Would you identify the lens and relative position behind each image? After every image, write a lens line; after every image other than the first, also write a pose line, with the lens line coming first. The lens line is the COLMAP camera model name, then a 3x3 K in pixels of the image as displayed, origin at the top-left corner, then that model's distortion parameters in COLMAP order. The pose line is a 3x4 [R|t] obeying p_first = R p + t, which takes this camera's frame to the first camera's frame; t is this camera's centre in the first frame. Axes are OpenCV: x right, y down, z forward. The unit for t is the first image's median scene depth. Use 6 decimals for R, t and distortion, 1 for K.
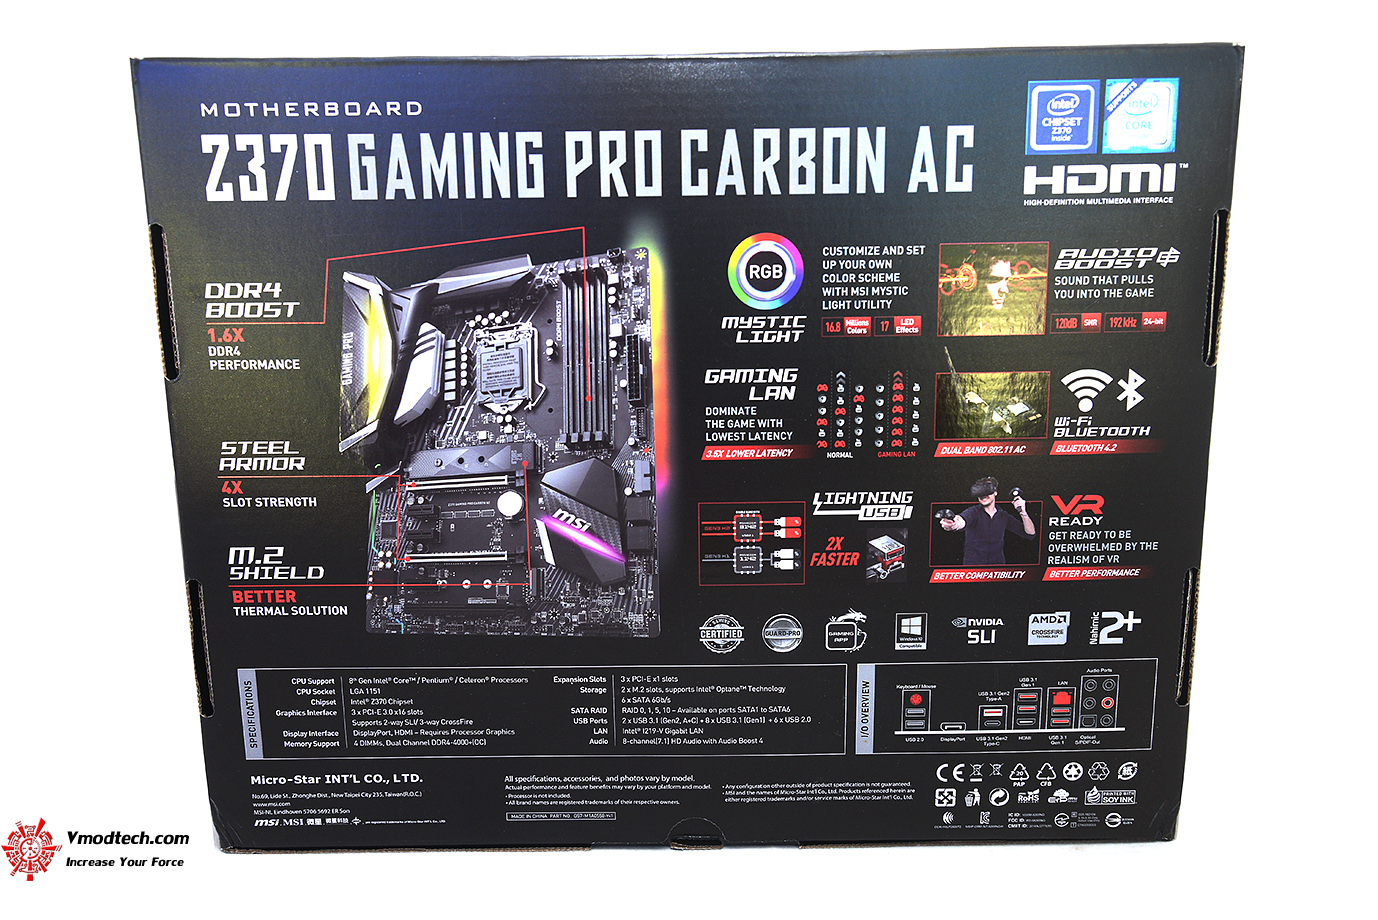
lens RADIAL K [[1306.3, 0, 688.6], [0, 1306.3, 457.7], [0, 0, 1]] dist [-0.002232, -0.000287]
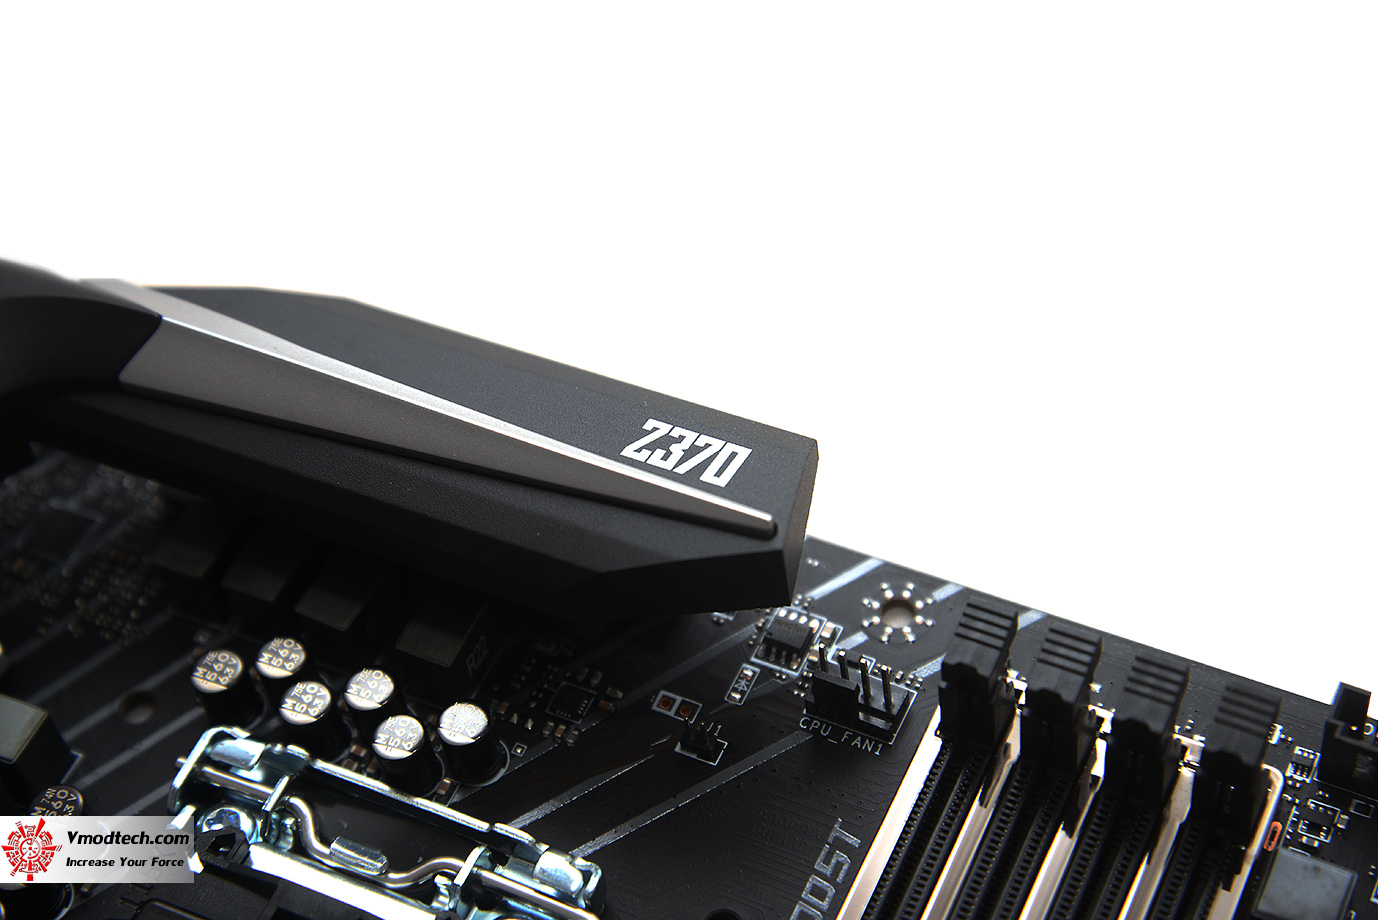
lens RADIAL K [[2594.2, 0, 665.2], [0, 2594.2, 457.1], [0, 0, 1]] dist [0.259984, 0.160047]
pose [[0.879114, 0.454050, -0.144905, -0.096012], [-0.476285, 0.825660, -0.302387, -0.061302], [-0.017657, 0.334849, 0.942106, 0.740183]]
